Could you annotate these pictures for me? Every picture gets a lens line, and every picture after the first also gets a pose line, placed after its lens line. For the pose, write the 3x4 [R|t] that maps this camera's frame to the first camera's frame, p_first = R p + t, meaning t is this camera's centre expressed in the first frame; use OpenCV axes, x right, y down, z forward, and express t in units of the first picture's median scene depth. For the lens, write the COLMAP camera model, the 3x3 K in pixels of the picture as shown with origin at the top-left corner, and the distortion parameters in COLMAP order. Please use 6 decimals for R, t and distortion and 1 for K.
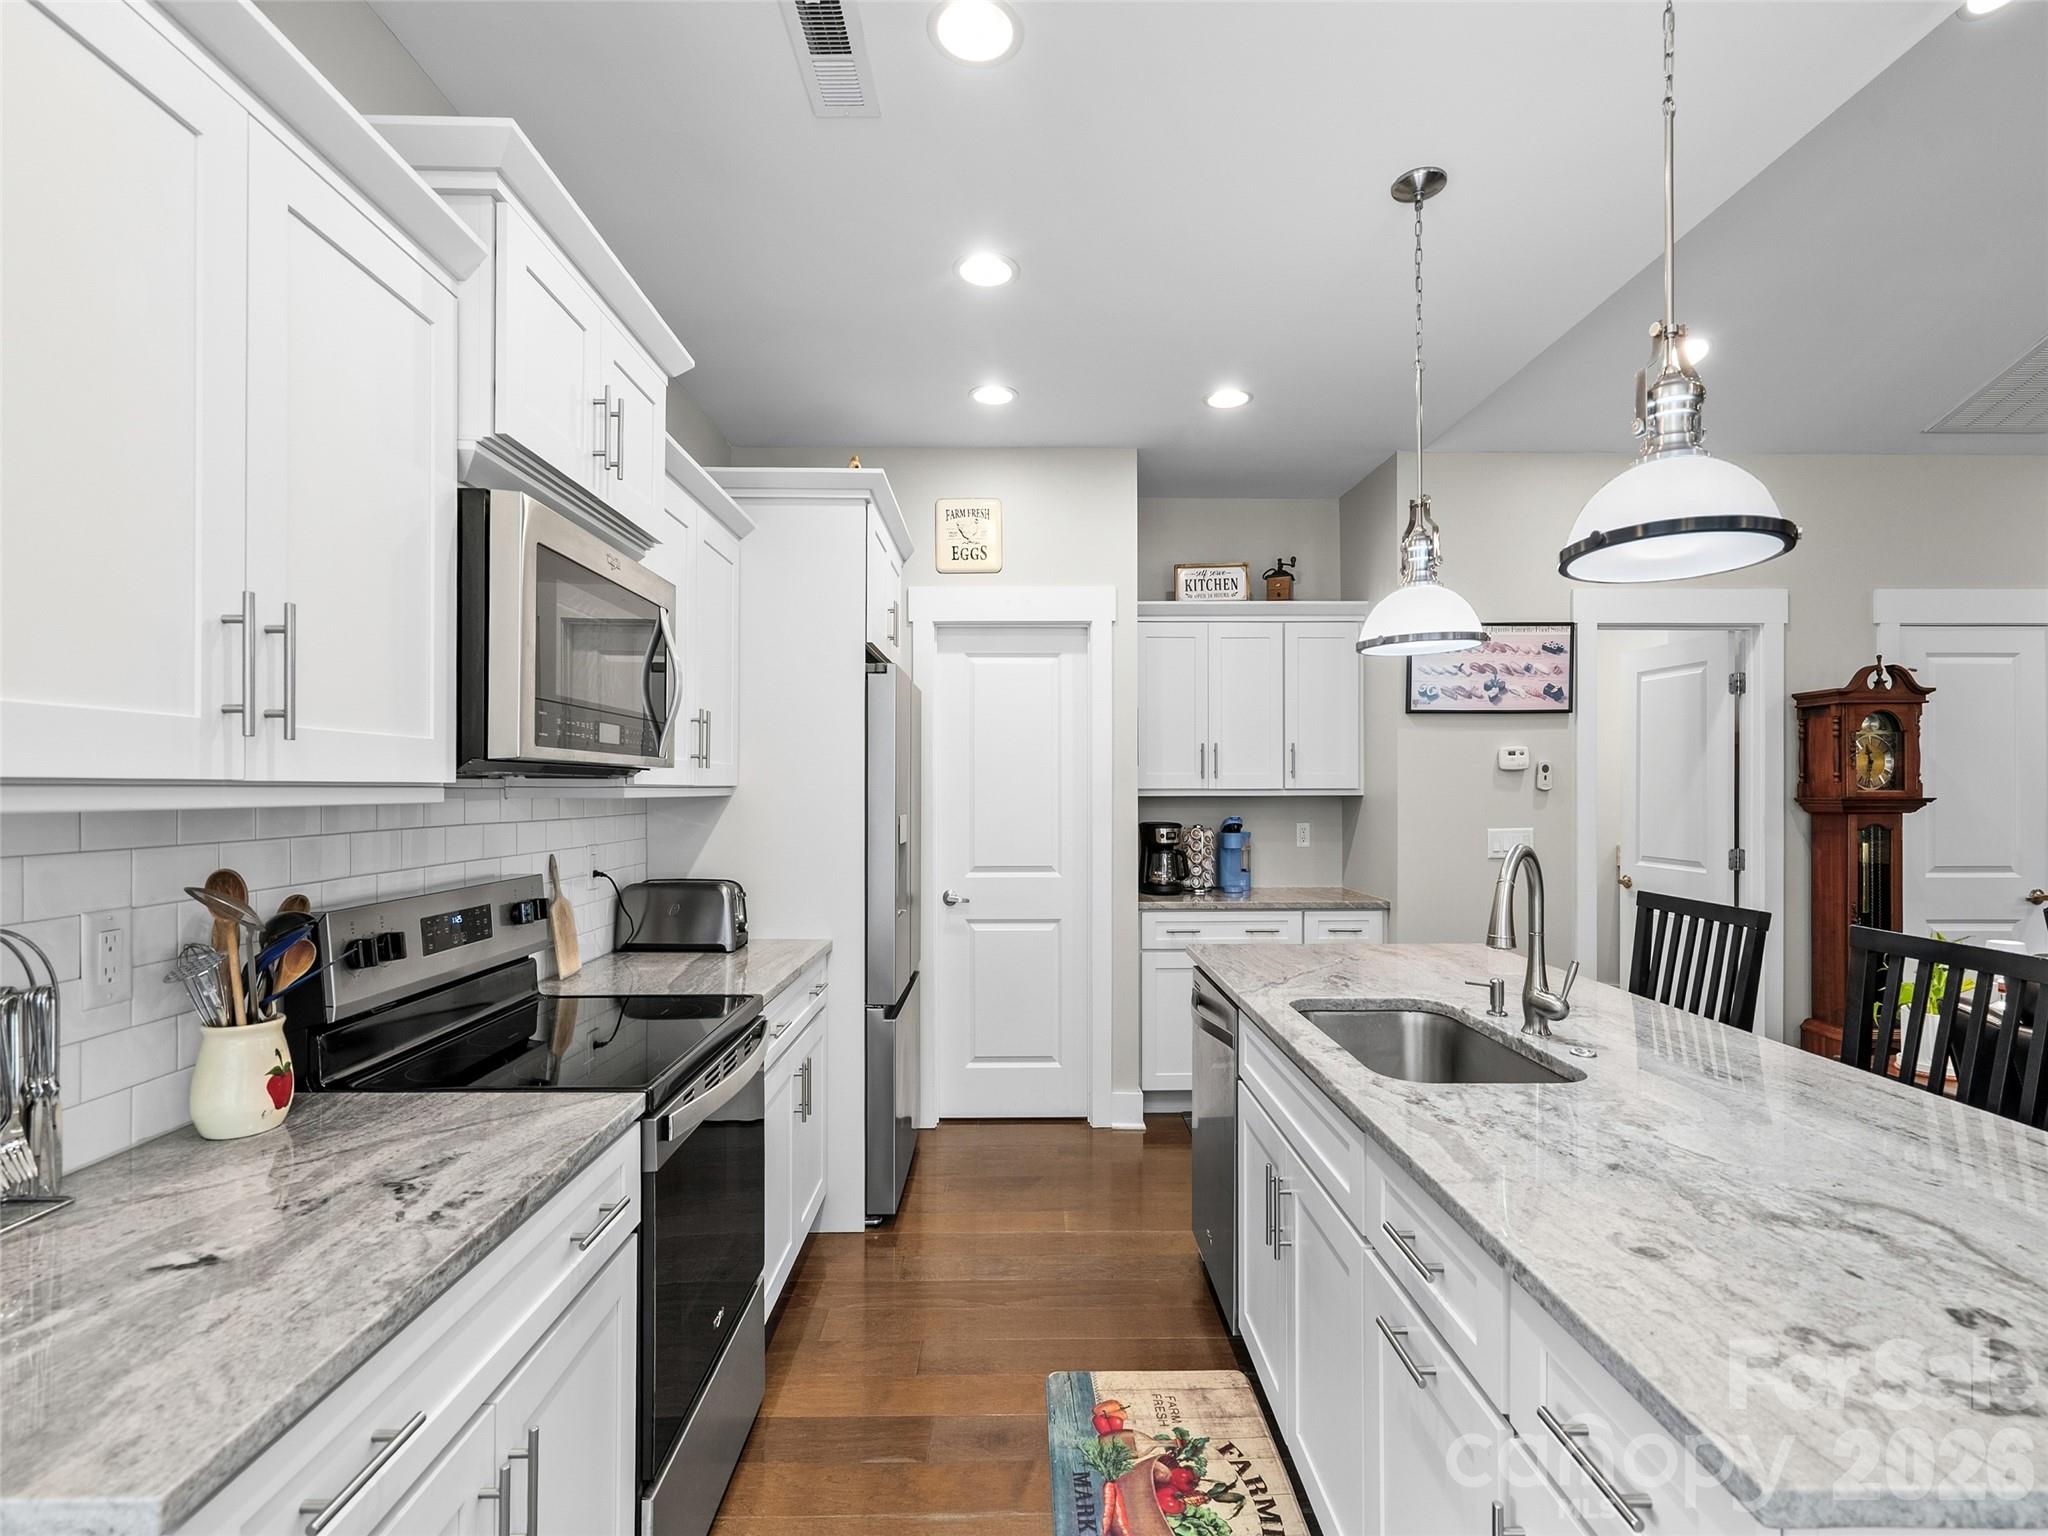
lens RADIAL K [[945.9, 0, 1029.5], [0, 945.9, 789.3], [0, 0, 1]] dist [-0.004432, 0.003343]
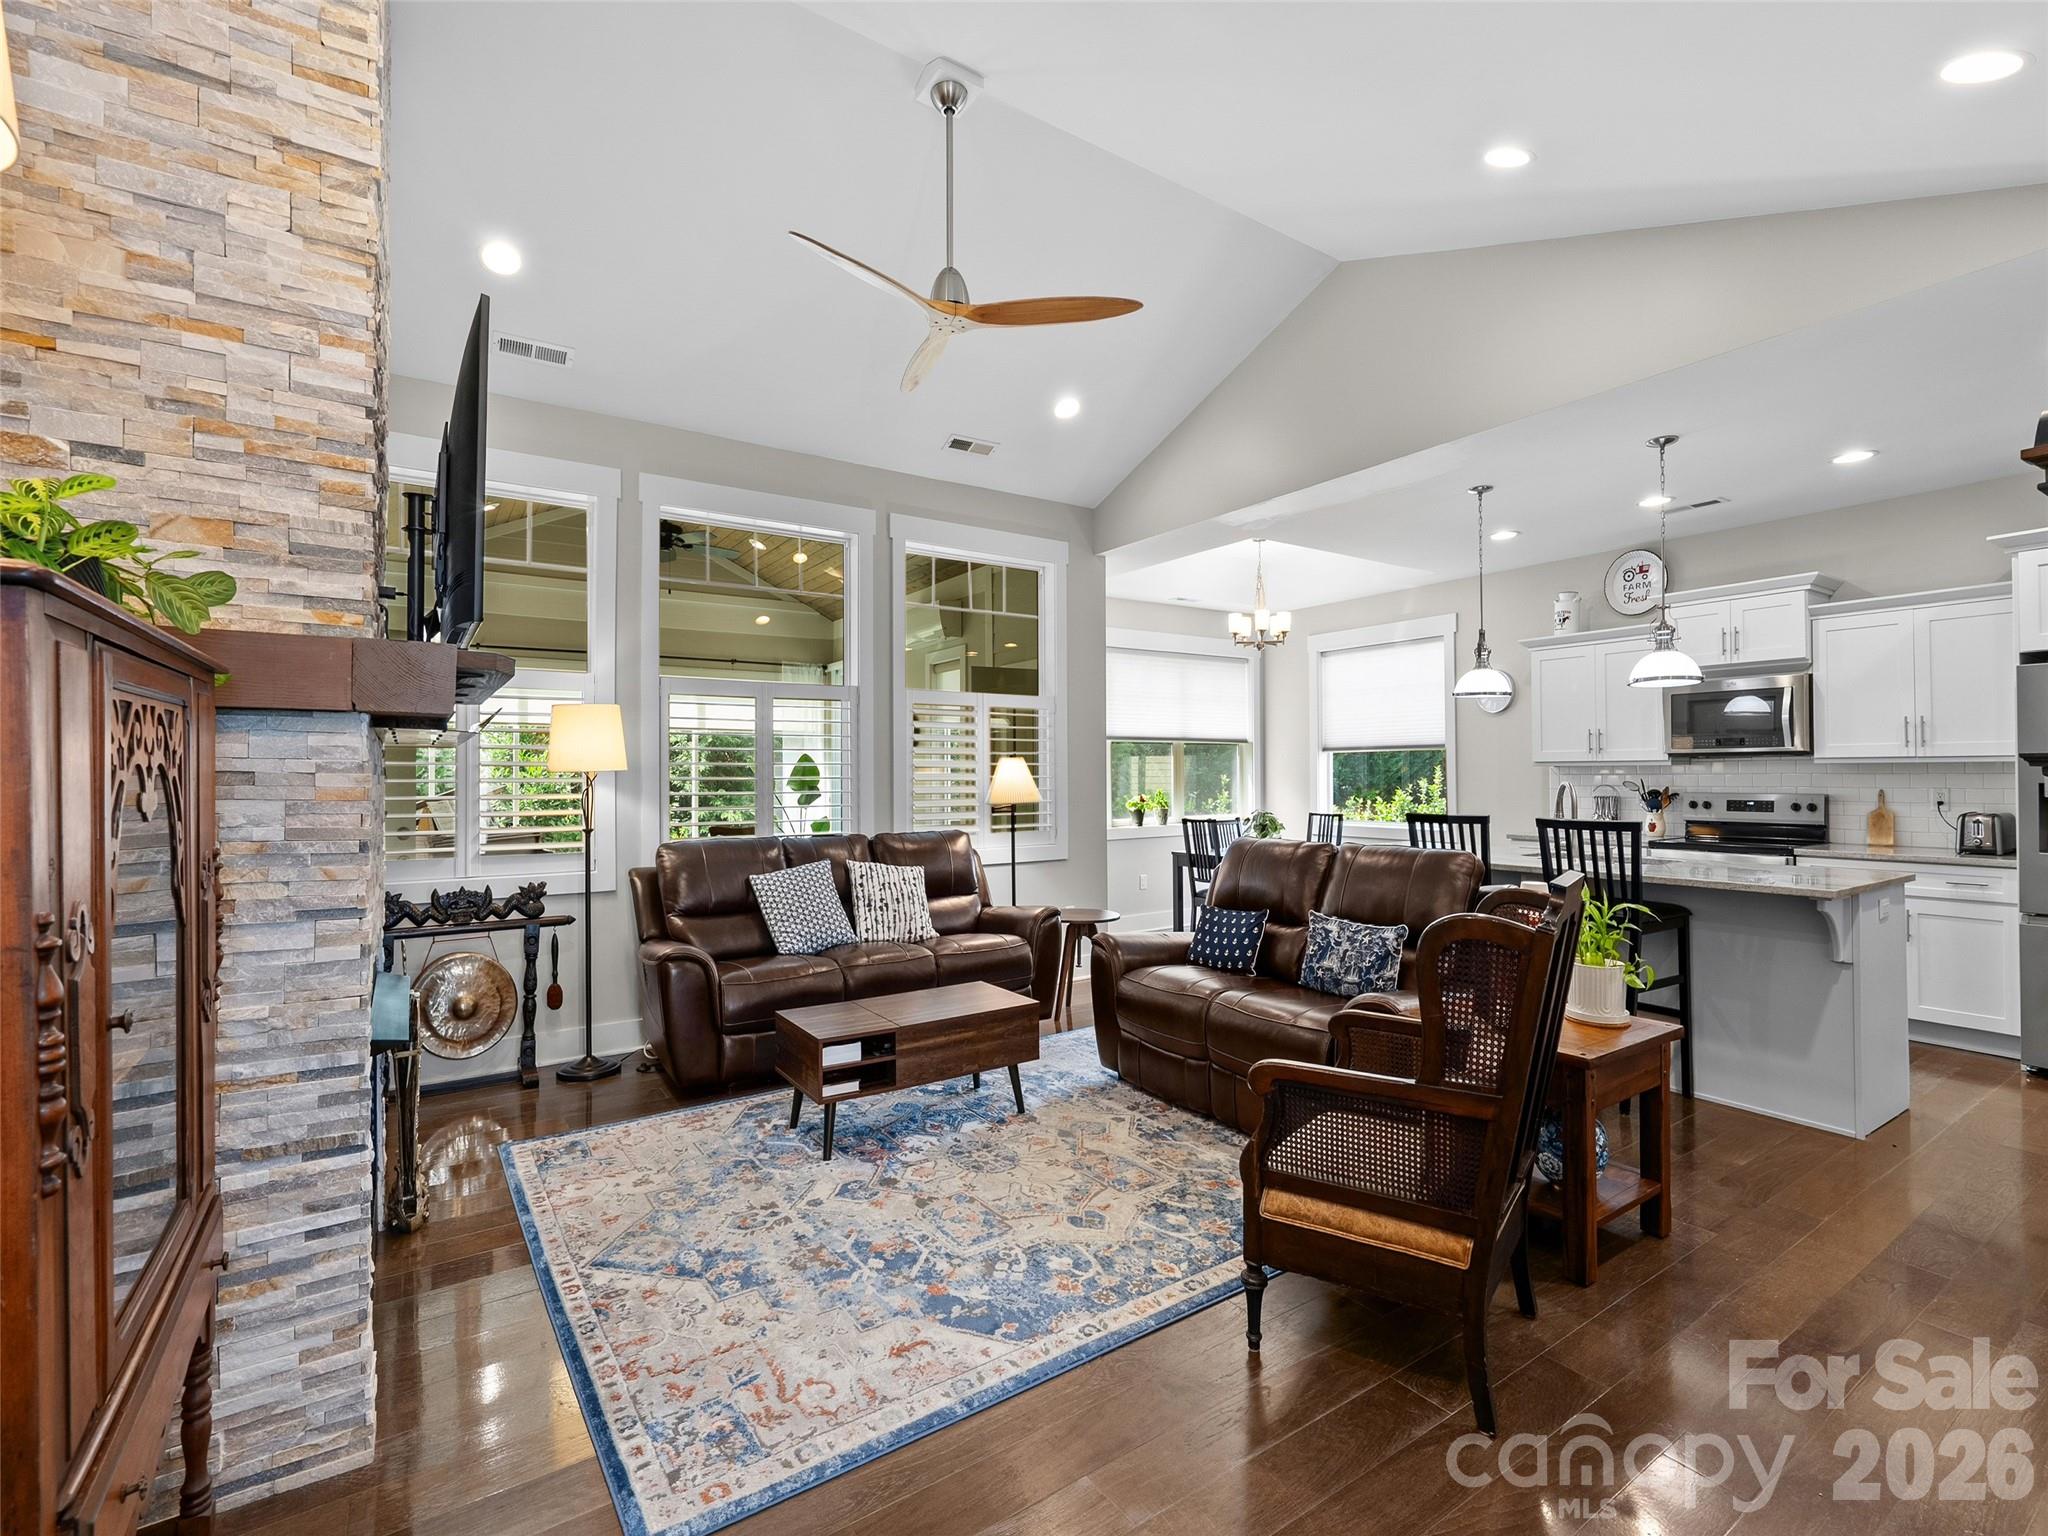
lens RADIAL K [[945.9, 0, 1024.4], [0, 945.9, 761.8], [0, 0, 1]] dist [-0.004432, 0.003343]
pose [[-0.833829, -0.003139, -0.552014, 1.393280], [0.004971, 0.999901, -0.013194, 0.014483], [0.552001, -0.013745, -0.833730, 1.025995]]
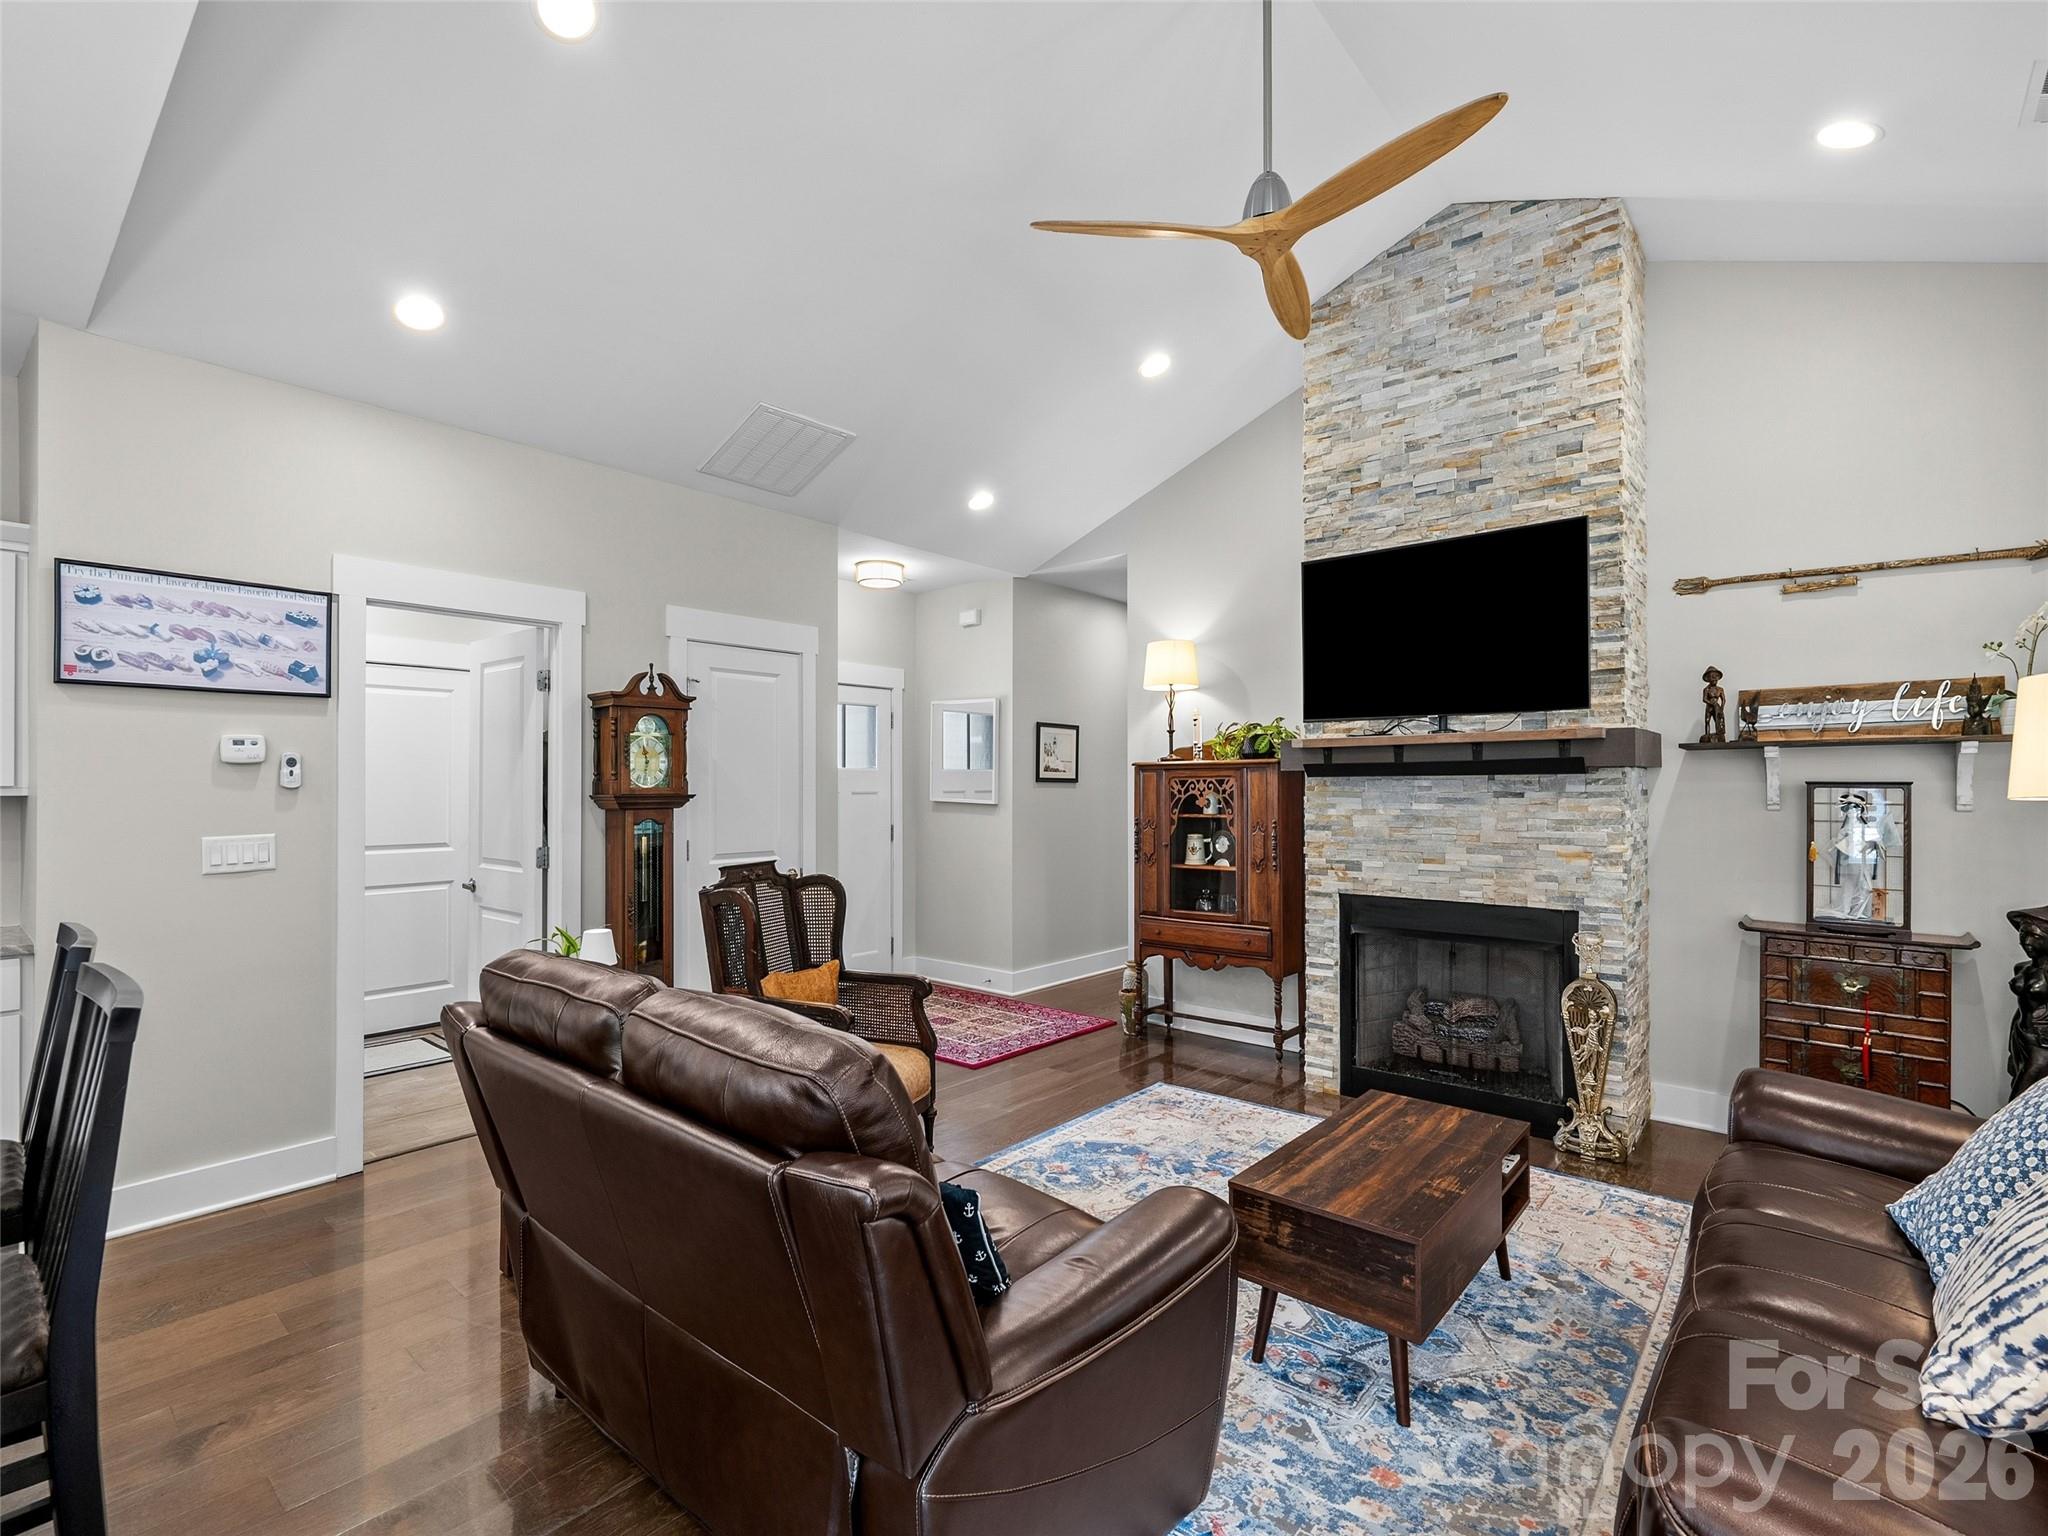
lens RADIAL K [[945.9, 0, 1028.5], [0, 945.9, 778.9], [0, 0, 1]] dist [-0.004432, 0.003343]
pose [[0.661344, 0.005405, 0.750063, 0.351392], [0.001596, 0.999962, -0.008613, 0.001006], [-0.750081, 0.006893, 0.661310, -0.043189]]
